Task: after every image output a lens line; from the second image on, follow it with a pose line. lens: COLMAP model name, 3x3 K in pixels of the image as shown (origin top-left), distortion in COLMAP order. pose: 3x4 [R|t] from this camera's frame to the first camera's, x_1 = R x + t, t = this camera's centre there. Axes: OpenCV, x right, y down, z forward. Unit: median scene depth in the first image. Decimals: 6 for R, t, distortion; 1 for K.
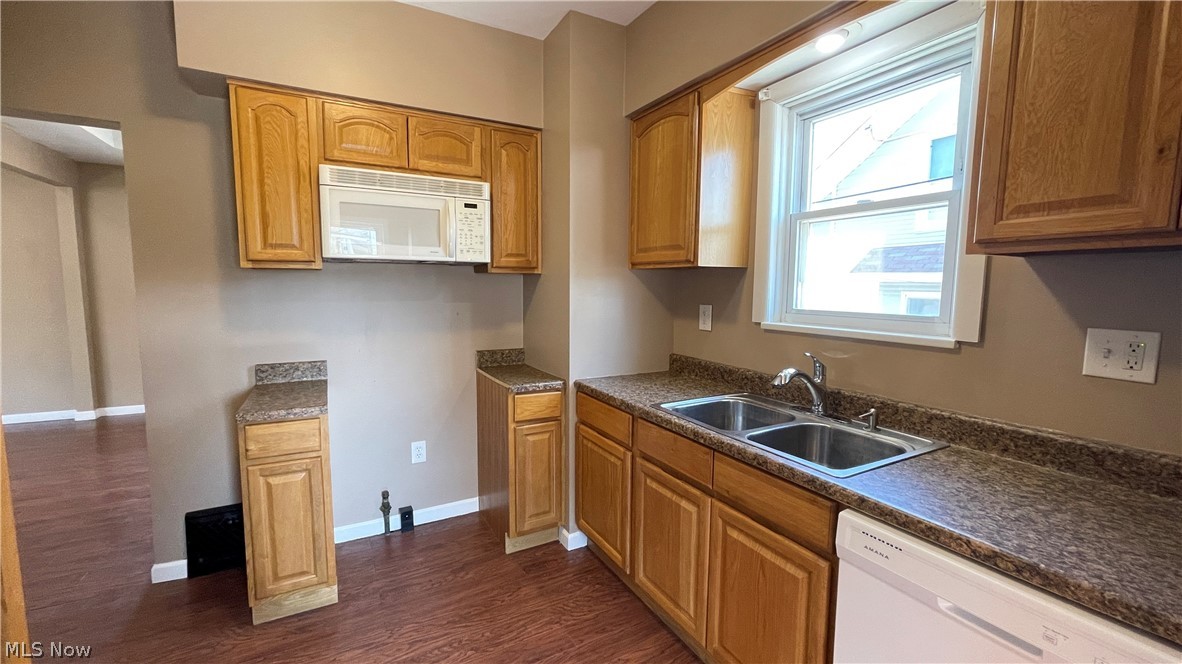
lens RADIAL K [[474.4, 0, 588.1], [0, 474.4, 332.5], [0, 0, 1]] dist [-0.000074, -0.000032]
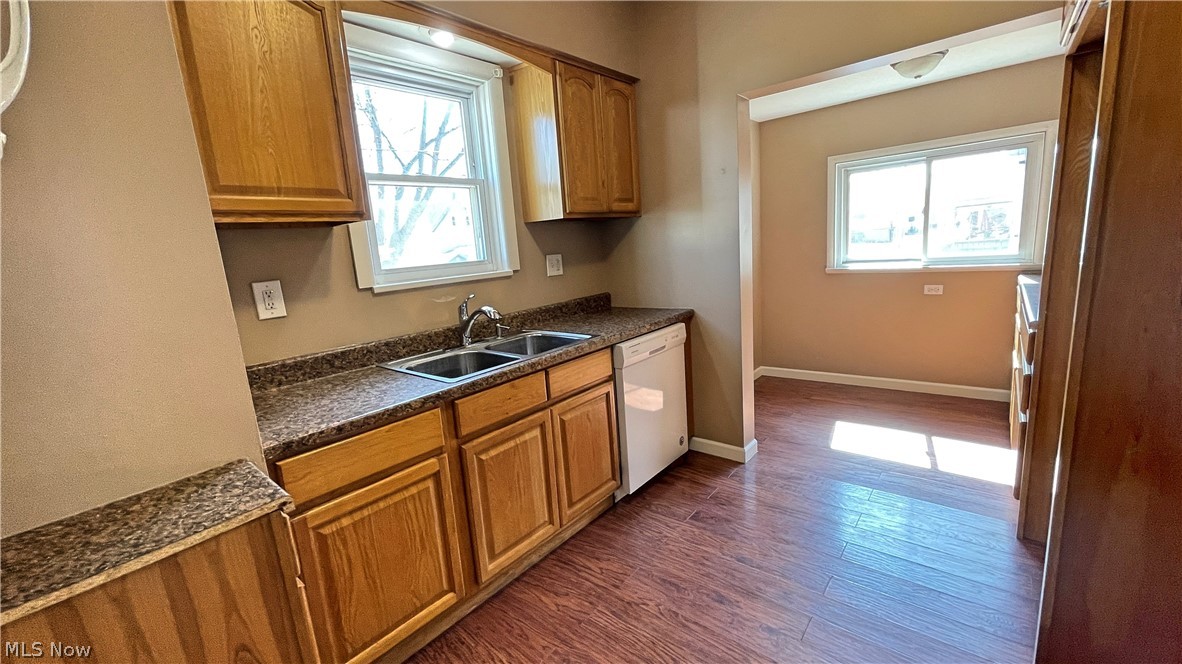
lens RADIAL K [[474.4, 0, 588.0], [0, 474.4, 330.6], [0, 0, 1]] dist [-0.000074, -0.000032]
pose [[-0.361993, -0.151126, 0.919849, -0.748387], [0.162575, 0.961413, 0.221933, -0.087316], [-0.917895, 0.229883, -0.323455, 1.066621]]
